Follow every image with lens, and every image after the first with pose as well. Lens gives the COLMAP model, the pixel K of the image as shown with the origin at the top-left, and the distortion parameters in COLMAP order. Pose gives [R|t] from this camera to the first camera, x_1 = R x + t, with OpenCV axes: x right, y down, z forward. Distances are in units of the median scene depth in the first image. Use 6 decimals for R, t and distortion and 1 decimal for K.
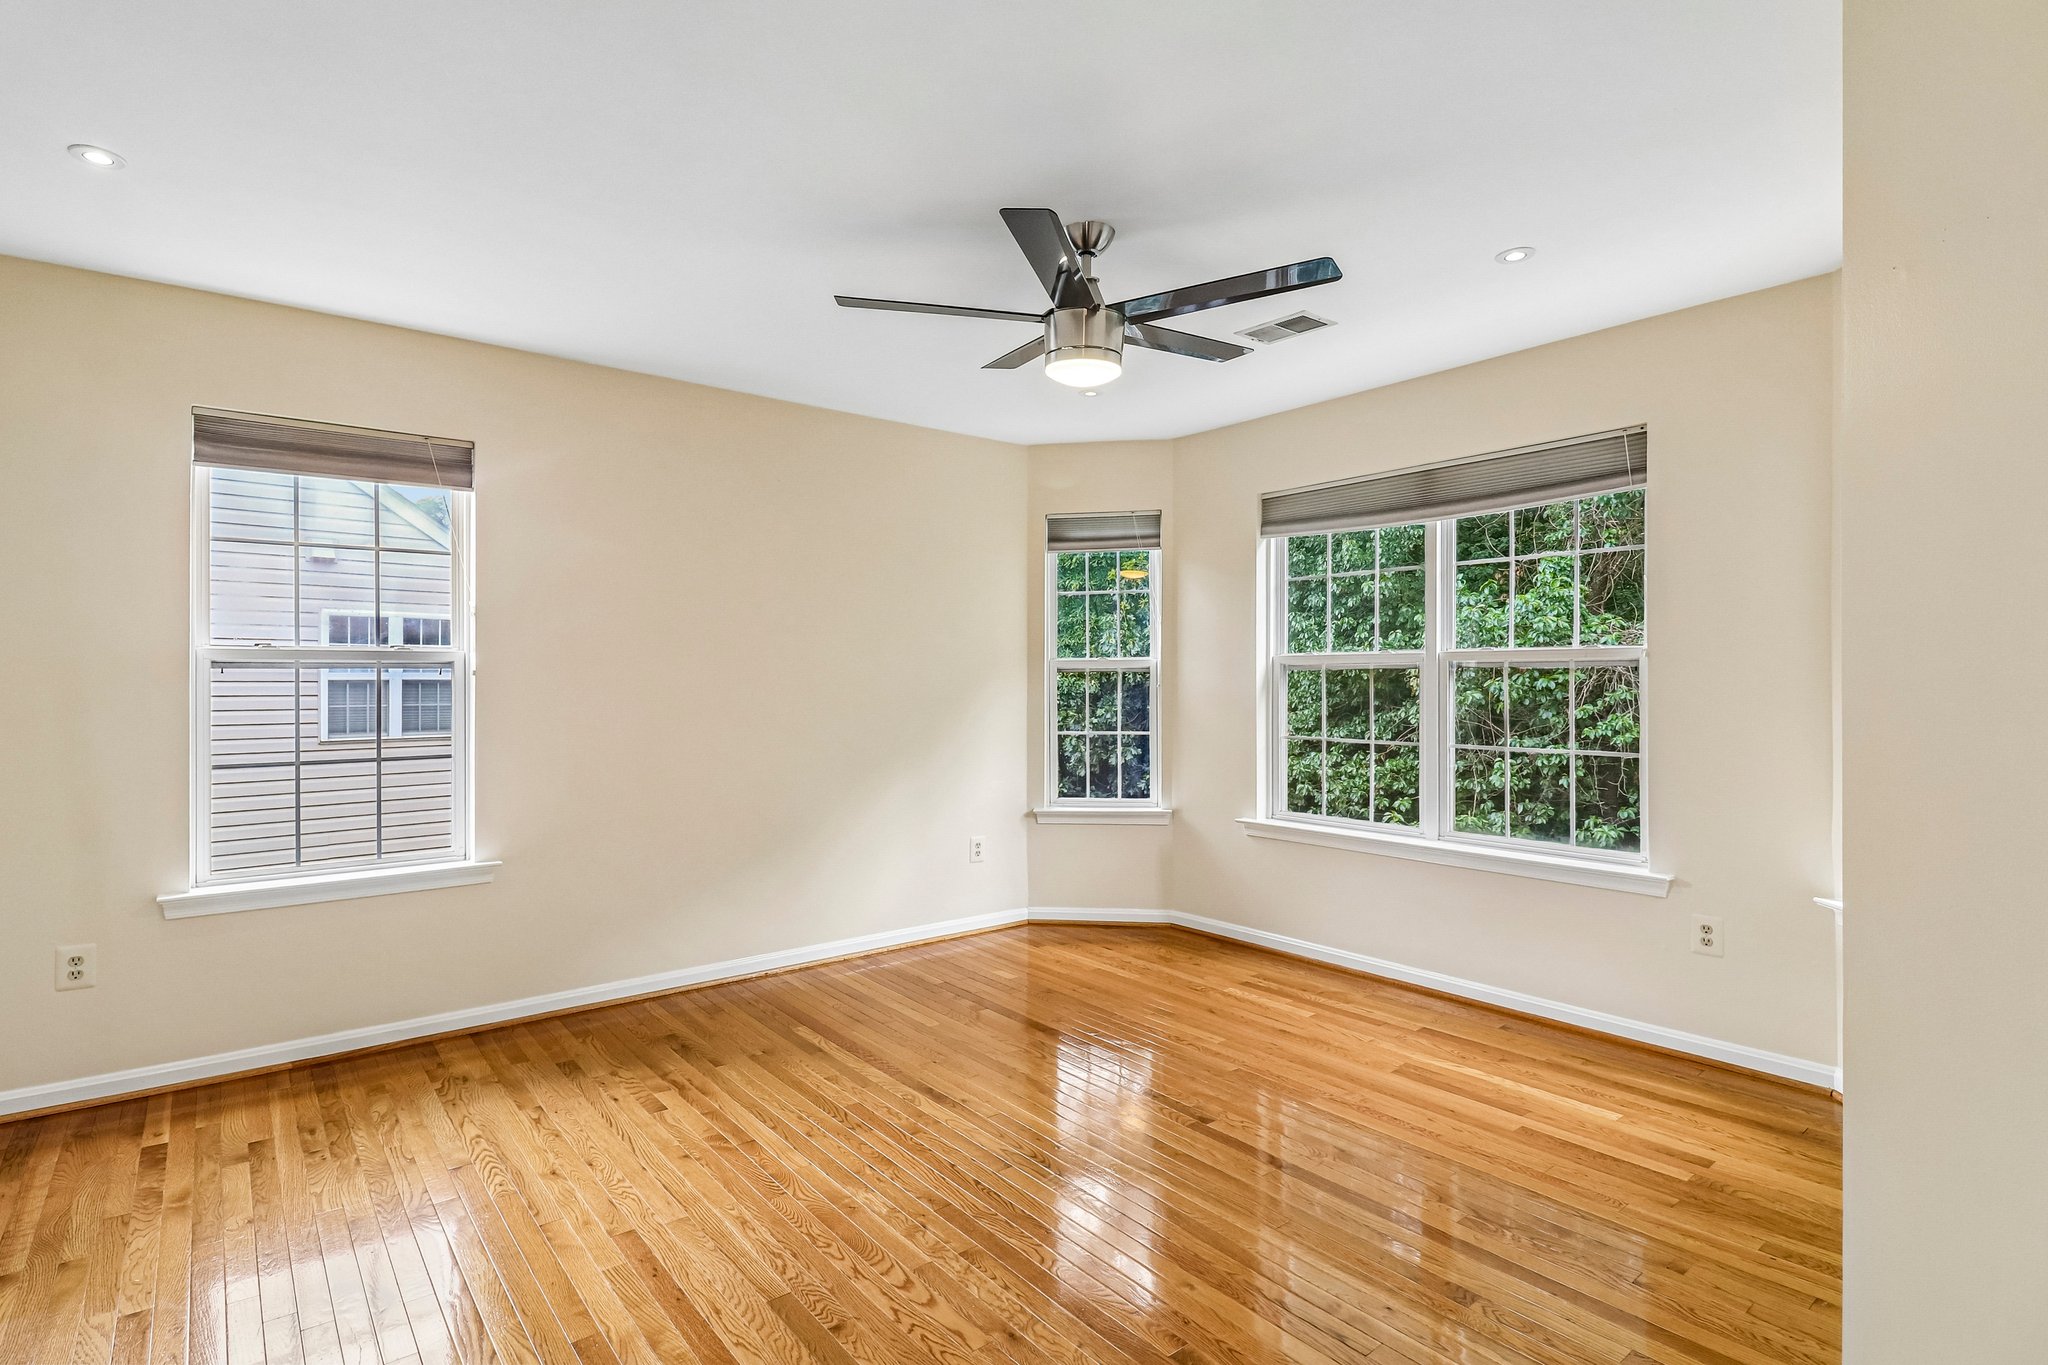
lens RADIAL K [[998.5, 0, 1011.0], [0, 998.5, 655.3], [0, 0, 1]] dist [0.020822, -0.016684]
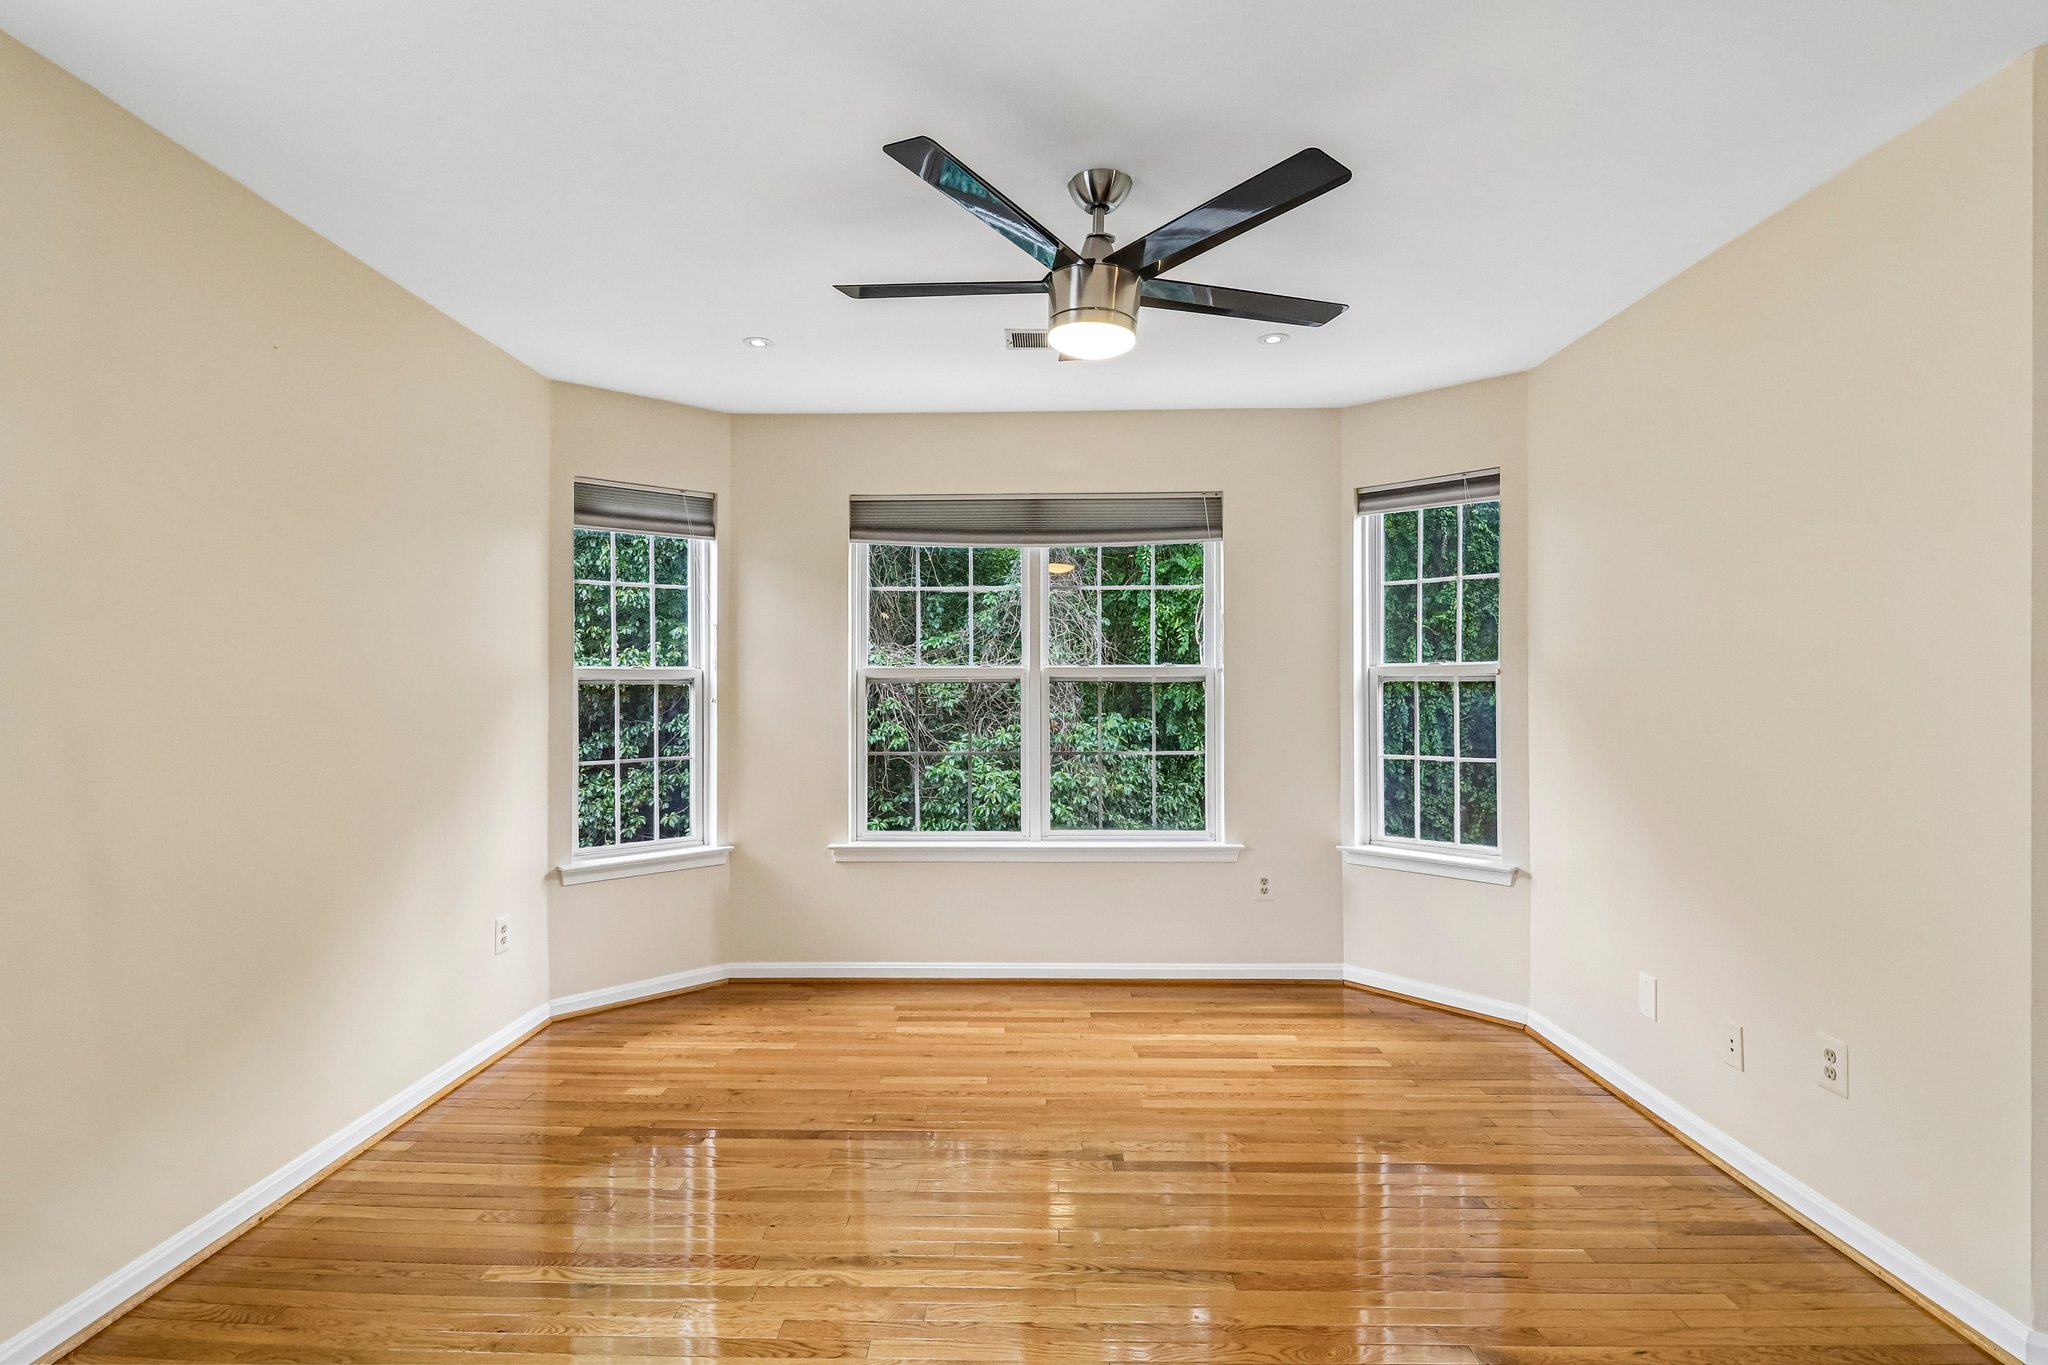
lens RADIAL K [[998.5, 0, 1011.0], [0, 998.5, 655.3], [0, 0, 1]] dist [0.020822, -0.016684]
pose [[0.640826, 0.026855, 0.767217, -0.429133], [-0.016609, 0.999639, -0.021117, 0.007450], [-0.767507, 0.000790, 0.641040, 0.328447]]
